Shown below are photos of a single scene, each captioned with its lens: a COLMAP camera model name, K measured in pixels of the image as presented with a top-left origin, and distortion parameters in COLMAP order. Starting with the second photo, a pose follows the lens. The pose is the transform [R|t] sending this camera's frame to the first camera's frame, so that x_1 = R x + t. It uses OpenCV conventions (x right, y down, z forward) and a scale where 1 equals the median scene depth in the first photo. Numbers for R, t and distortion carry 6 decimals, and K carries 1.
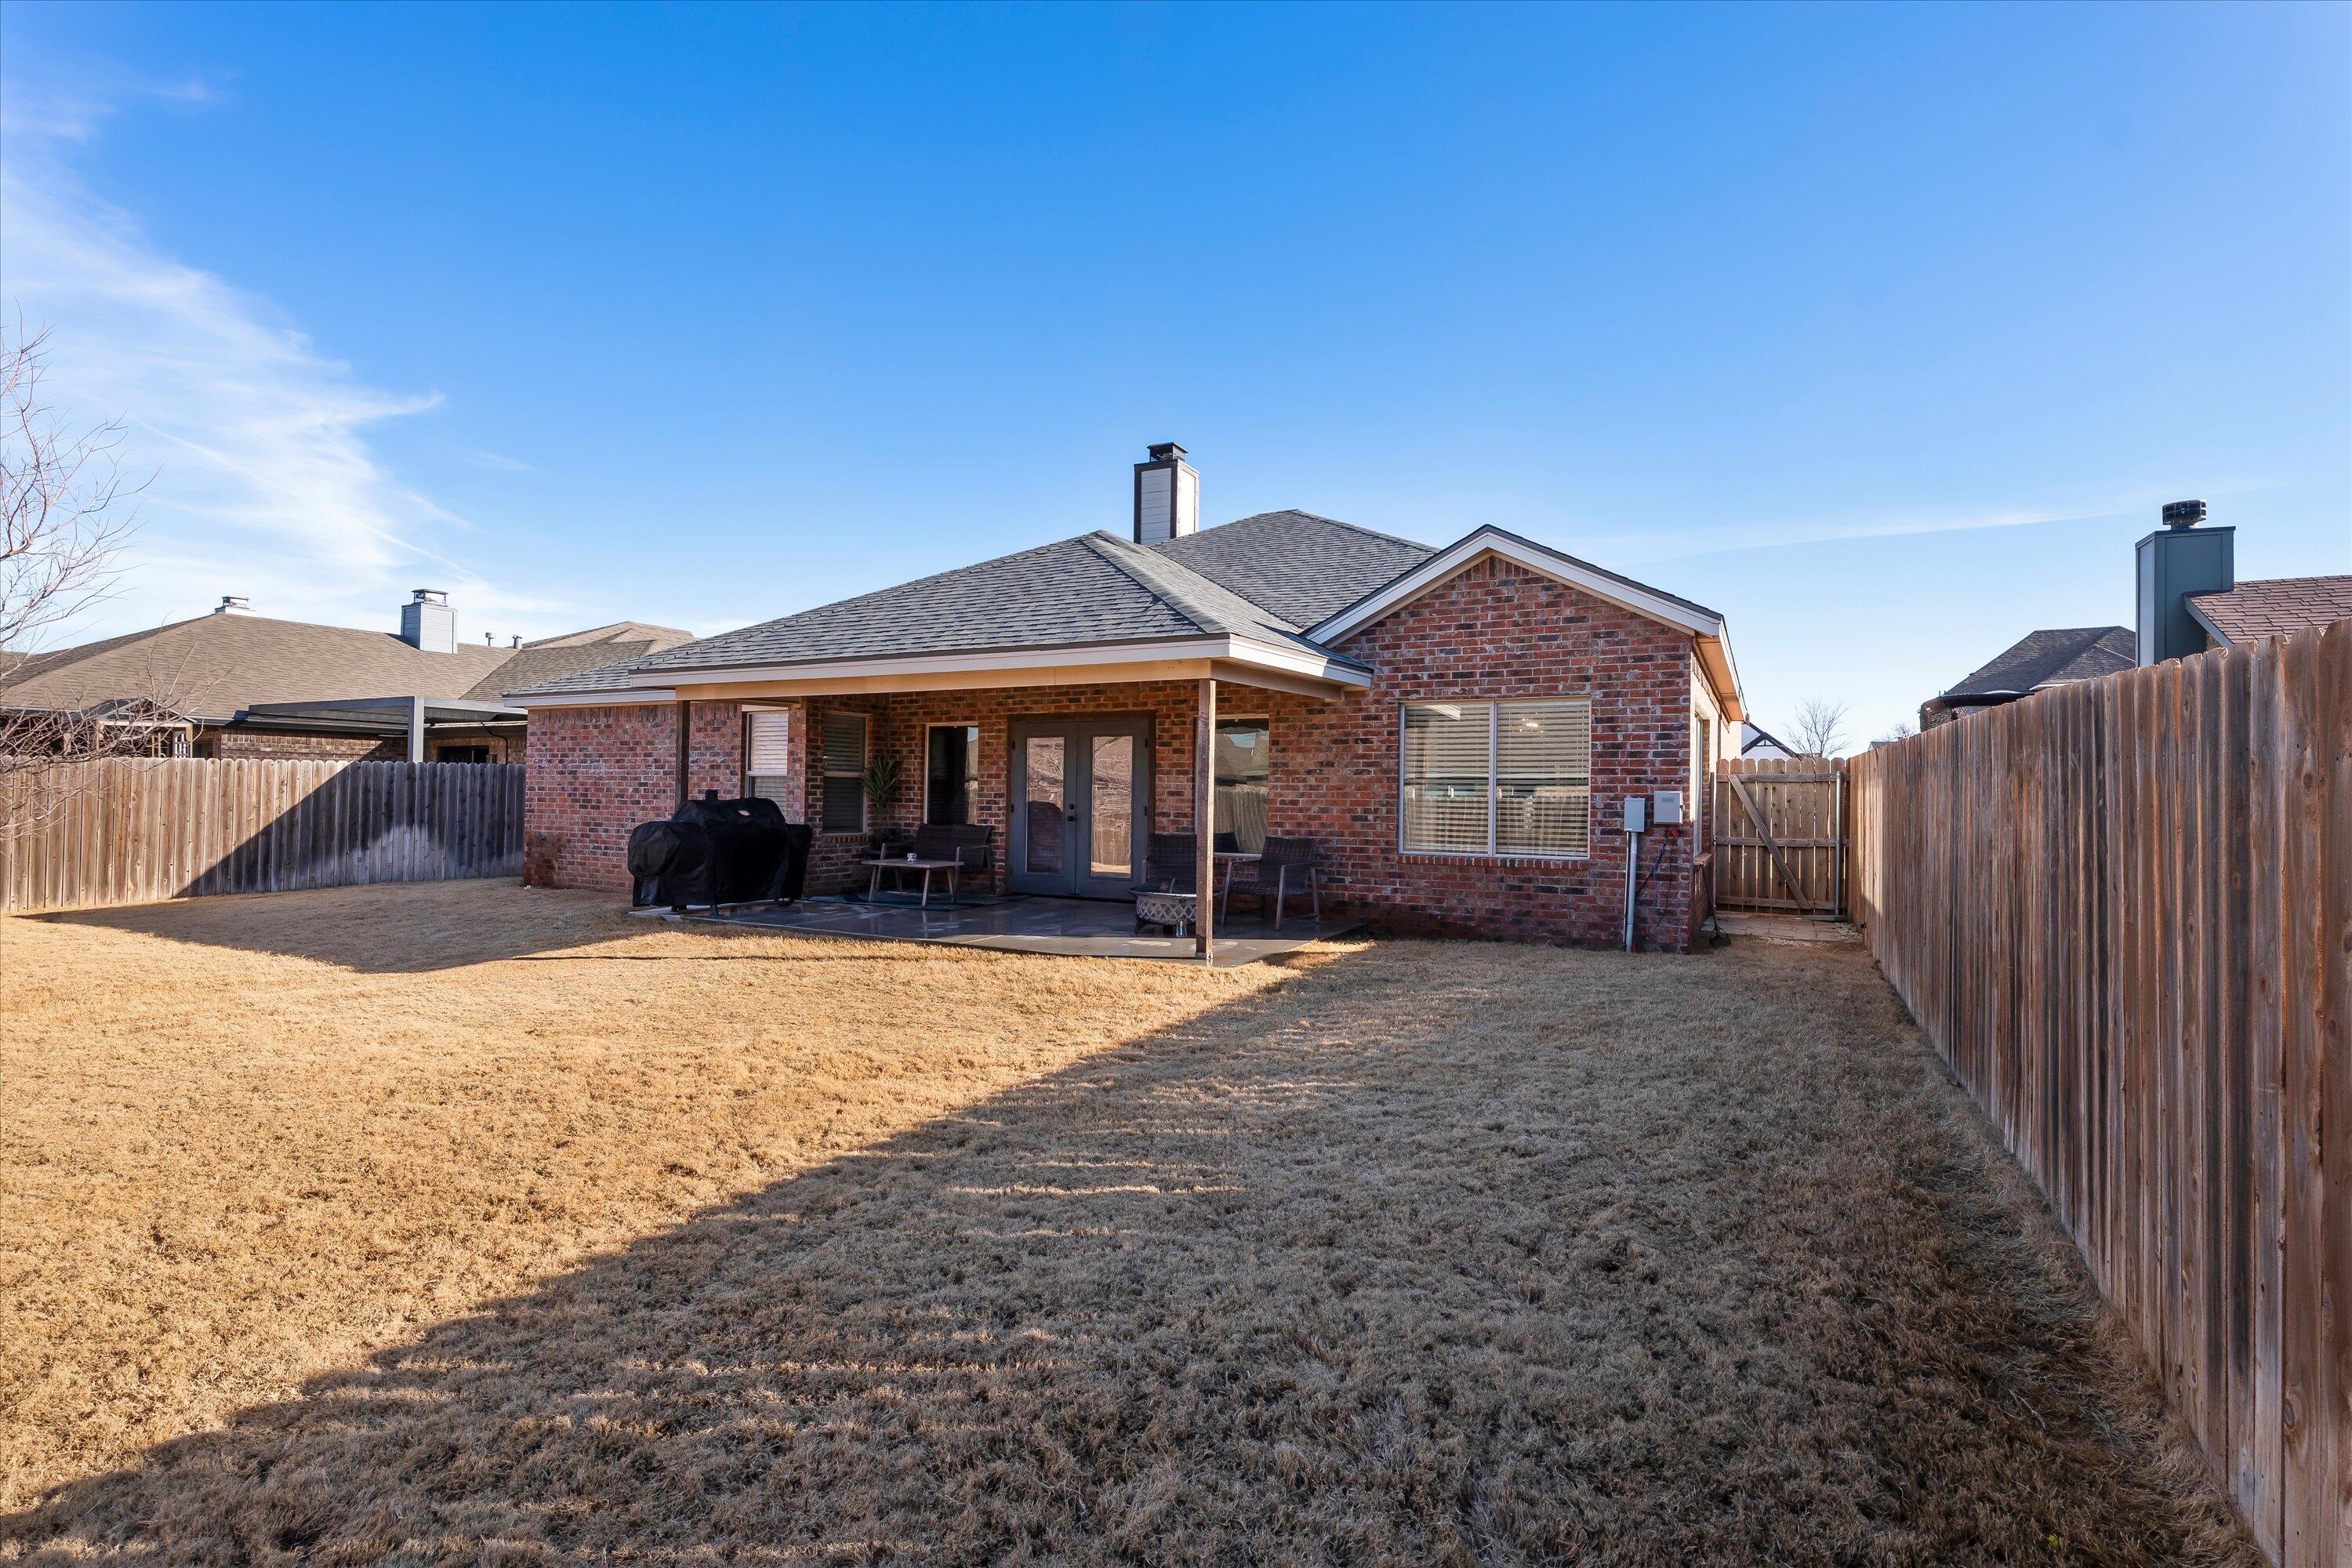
lens RADIAL K [[1106.7, 0, 1176.0], [0, 1106.7, 784.0], [0, 0, 1]] dist [0.003045, -0.000328]
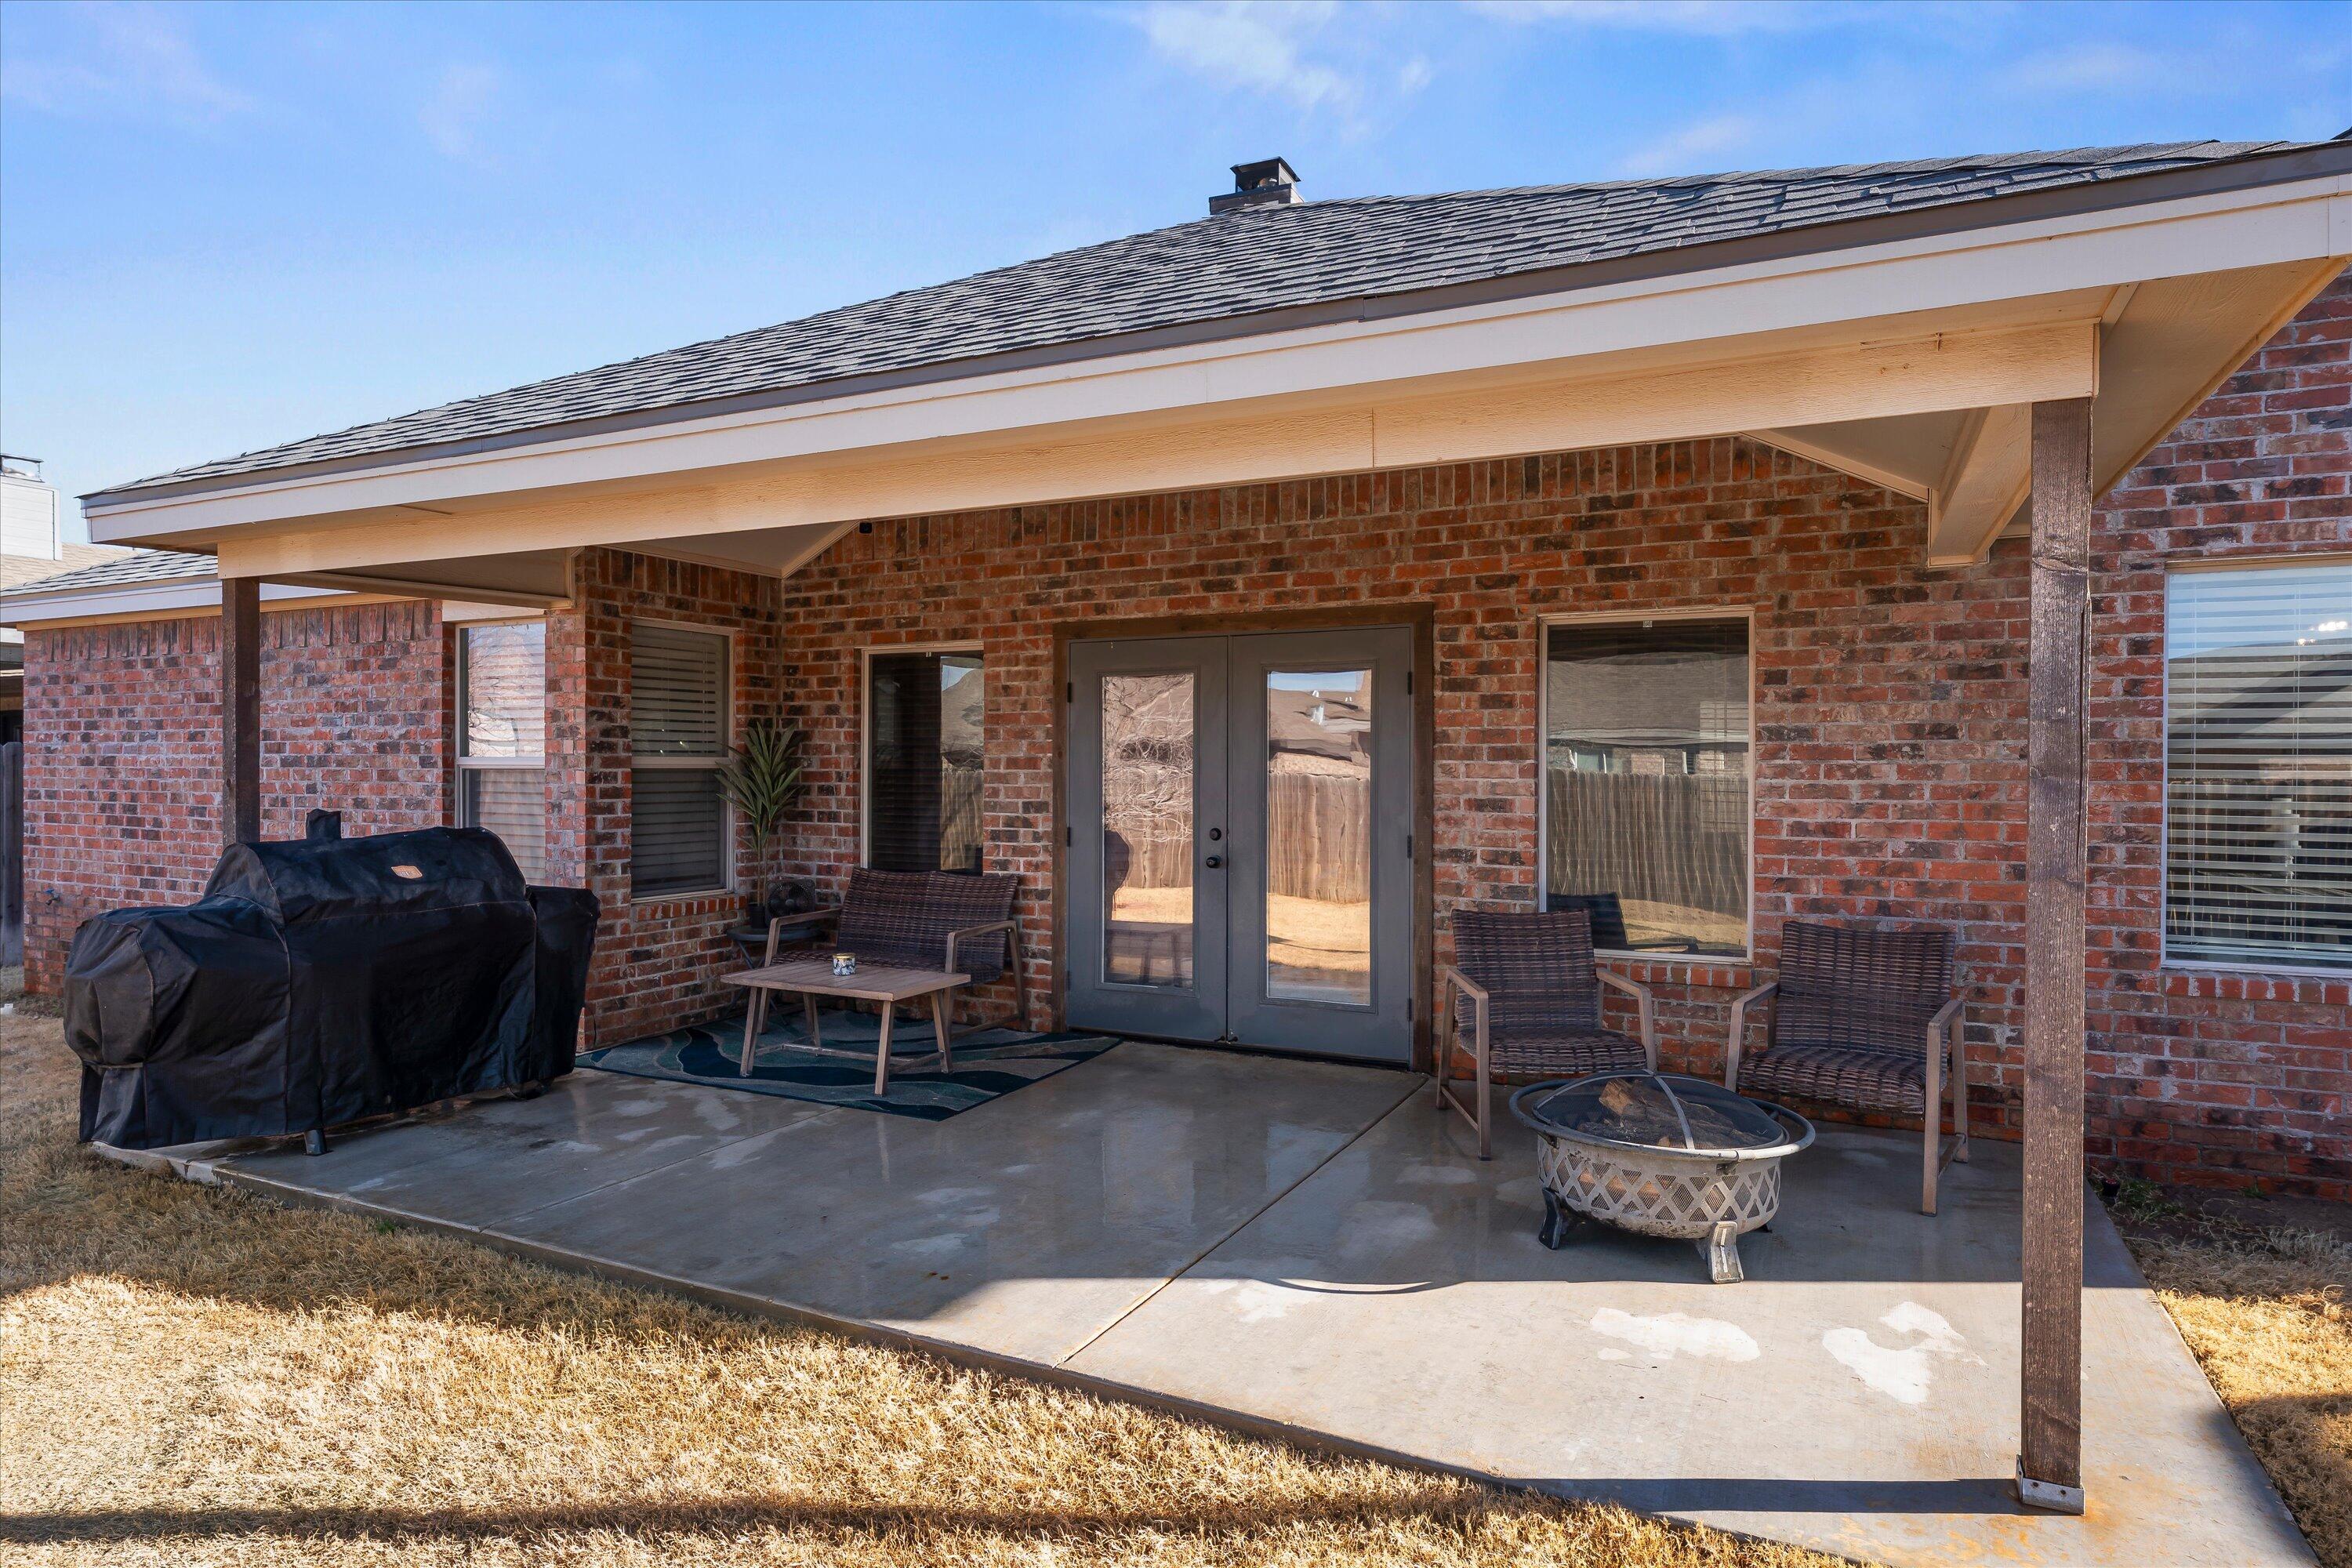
lens RADIAL K [[1340.0, 0, 1176.0], [0, 1340.0, 784.0], [0, 0, 1]] dist [-0.001095, 0.000258]
pose [[0.999244, -0.010929, 0.037316, -0.128756], [0.009992, 0.999633, 0.025198, -0.012307], [-0.037578, -0.024806, 0.998986, 0.482601]]
